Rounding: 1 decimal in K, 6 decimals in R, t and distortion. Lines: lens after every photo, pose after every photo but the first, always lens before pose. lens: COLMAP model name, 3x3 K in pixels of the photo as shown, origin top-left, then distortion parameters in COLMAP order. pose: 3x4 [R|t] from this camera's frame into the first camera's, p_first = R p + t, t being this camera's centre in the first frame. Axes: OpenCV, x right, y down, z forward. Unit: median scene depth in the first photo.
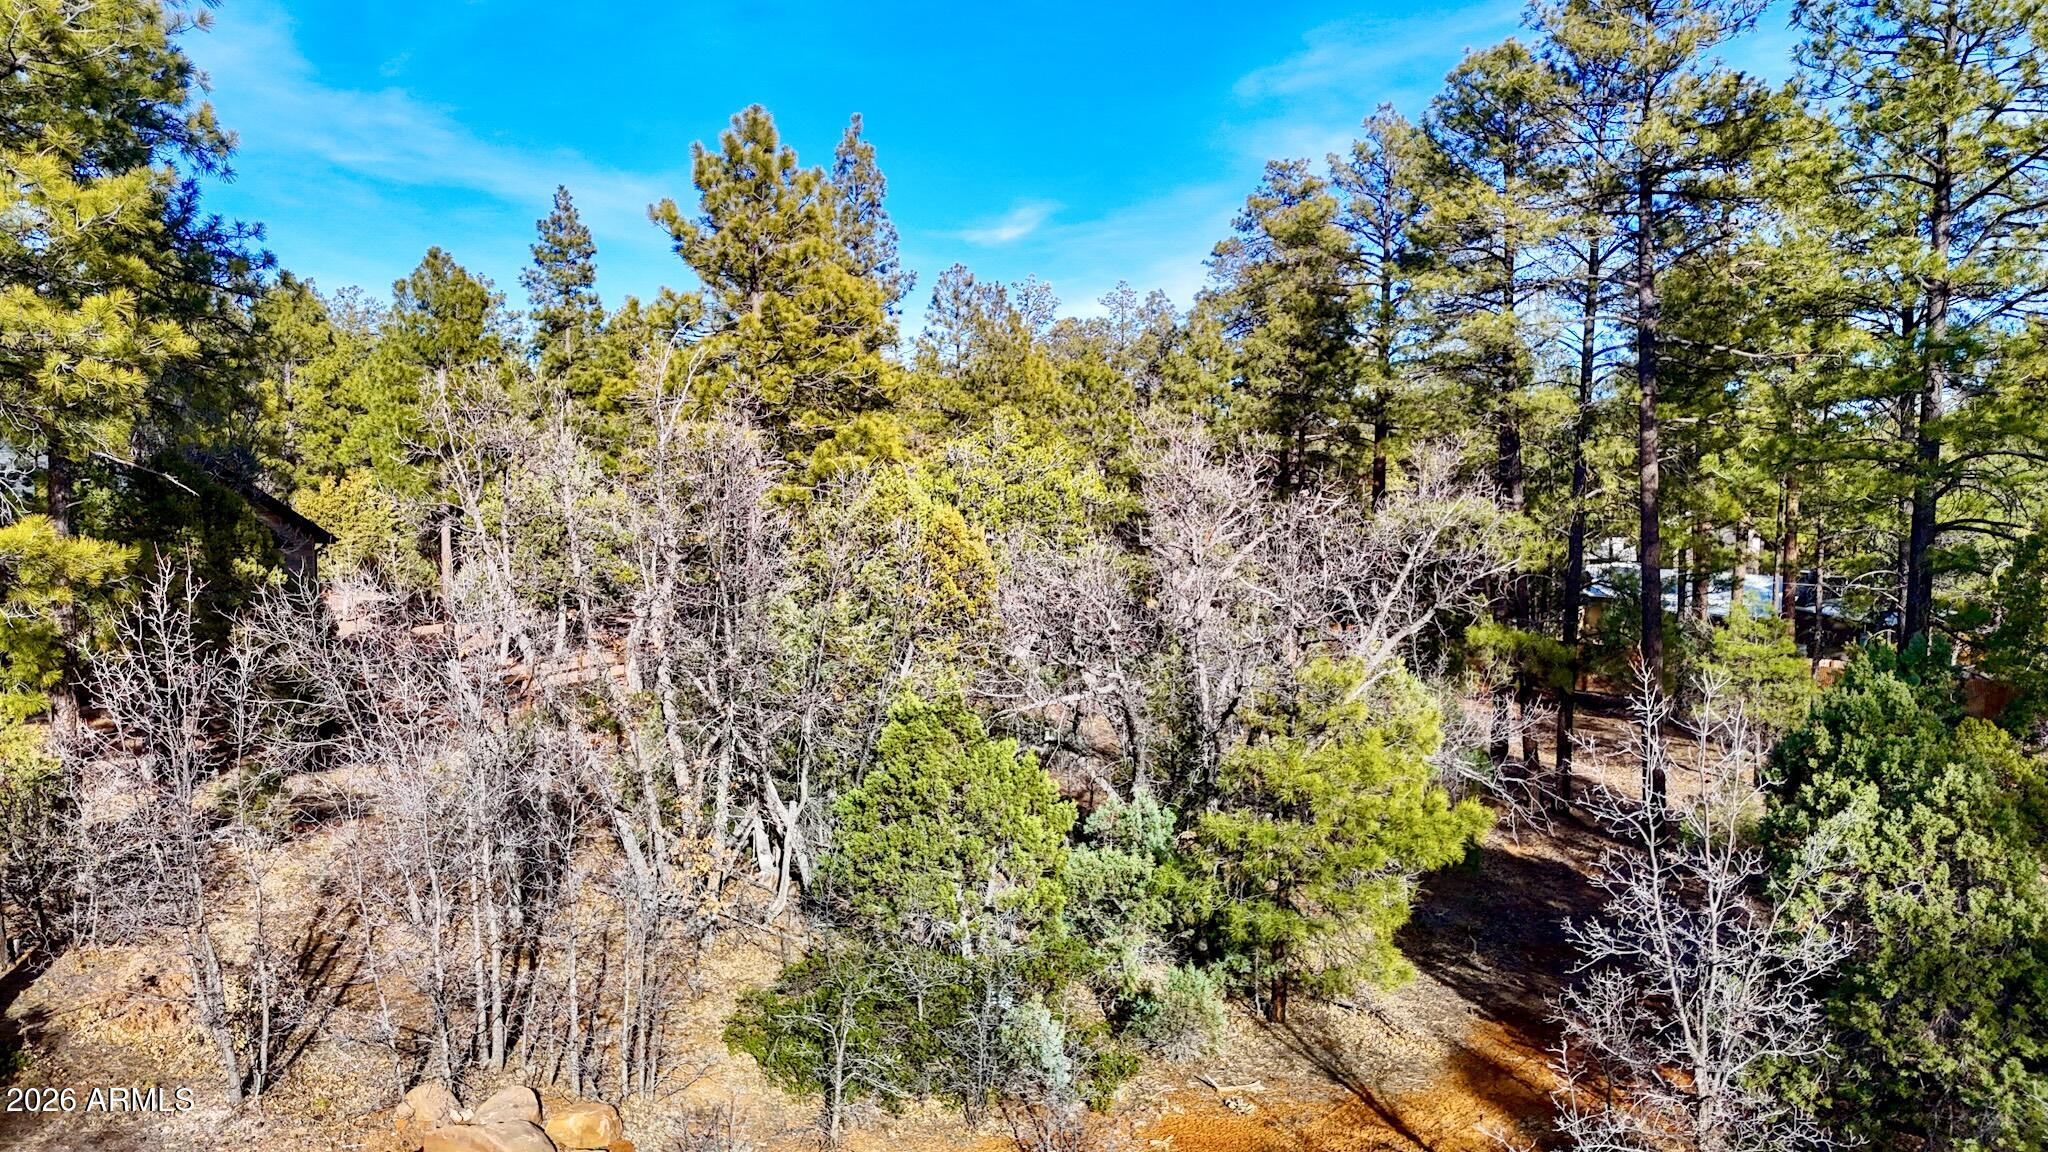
lens RADIAL K [[1508.9, 0, 1021.8], [0, 1508.9, 564.1], [0, 0, 1]] dist [0.077490, -0.069095]
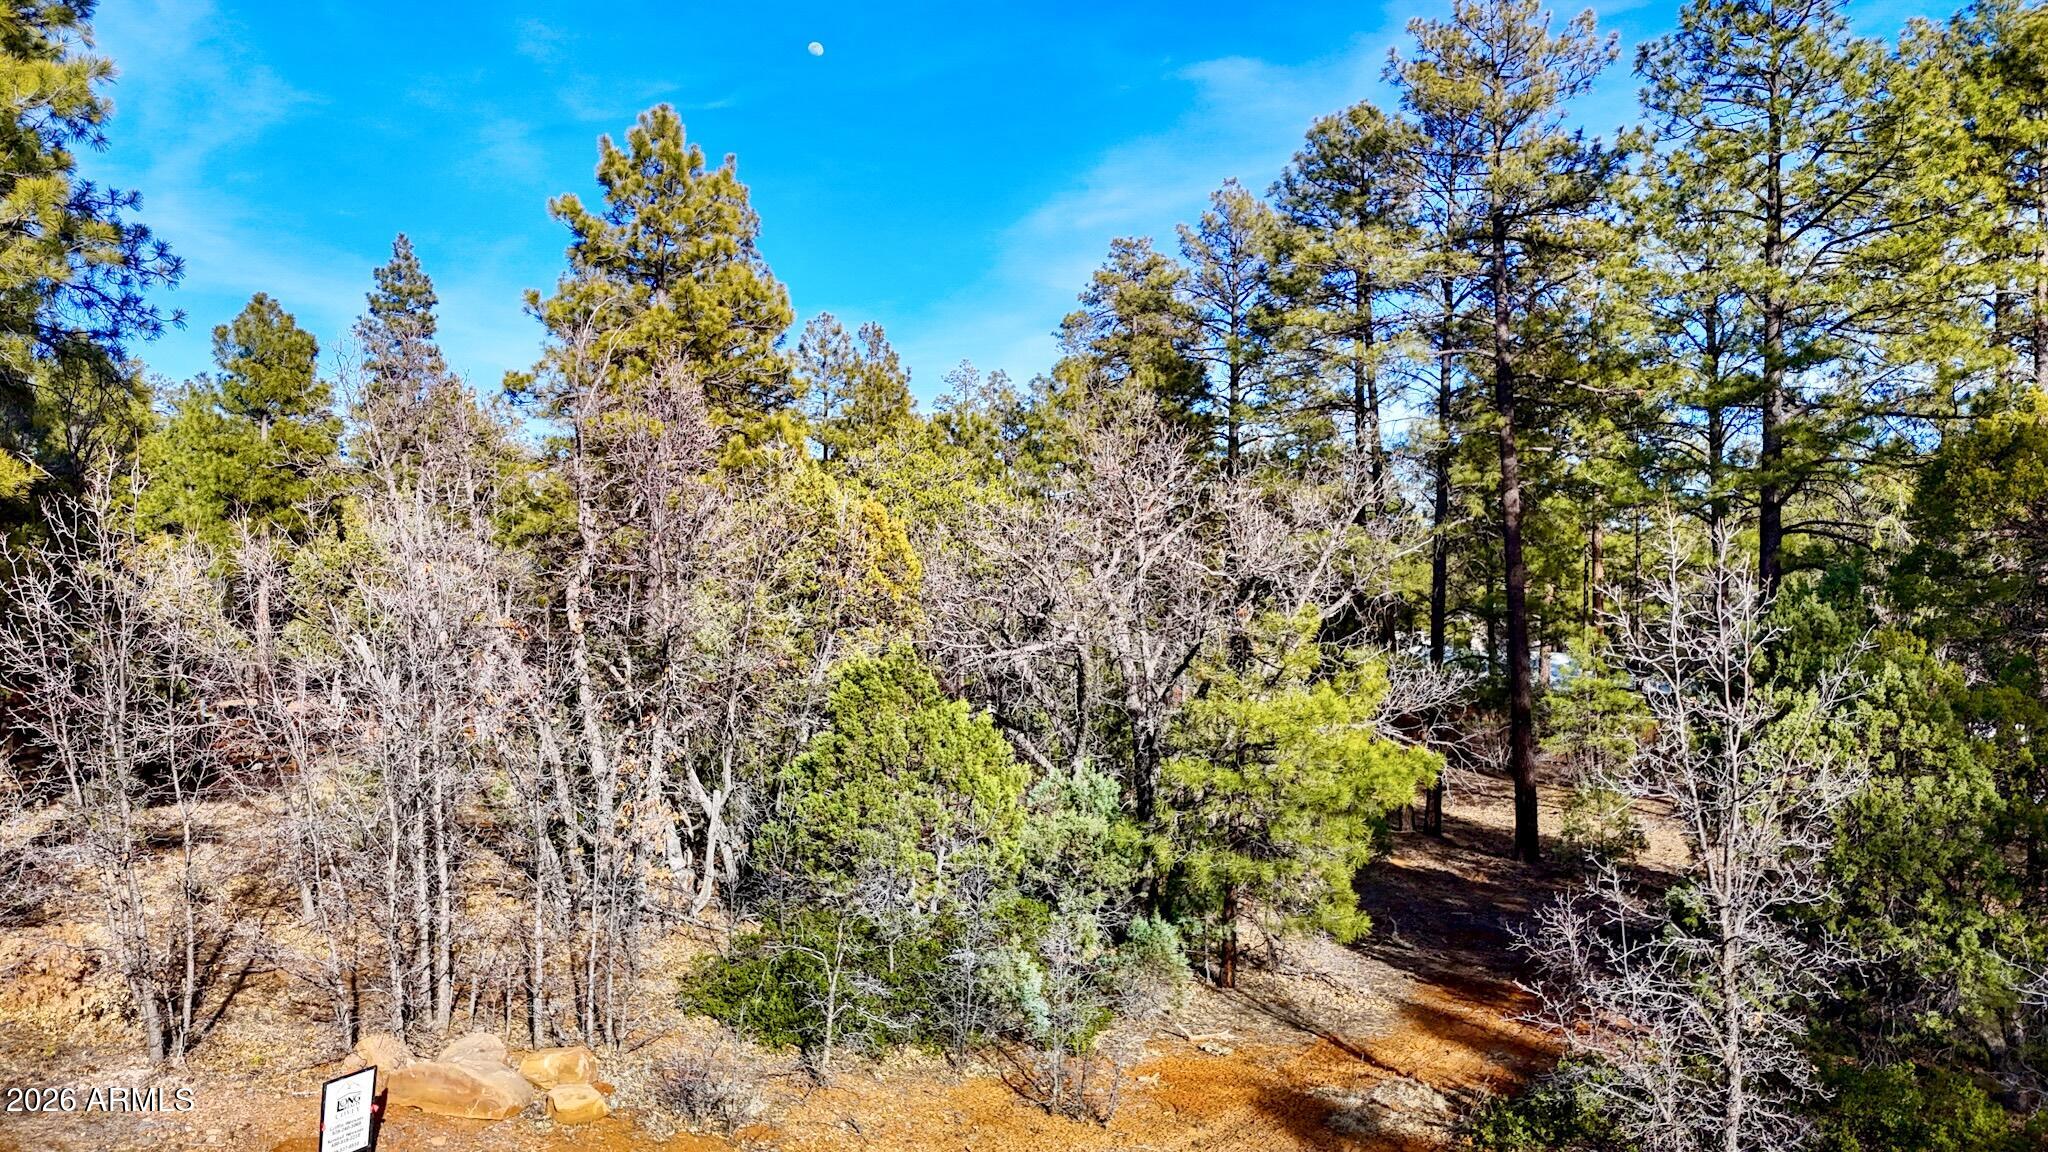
lens RADIAL K [[1508.9, 0, 1021.8], [0, 1508.9, 564.1], [0, 0, 1]] dist [0.077490, -0.069095]
pose [[0.991441, 0.000629, 0.130555, -0.074362], [0.009737, 0.996847, -0.078746, 0.079707], [-0.130193, 0.079343, 0.988309, 0.011360]]
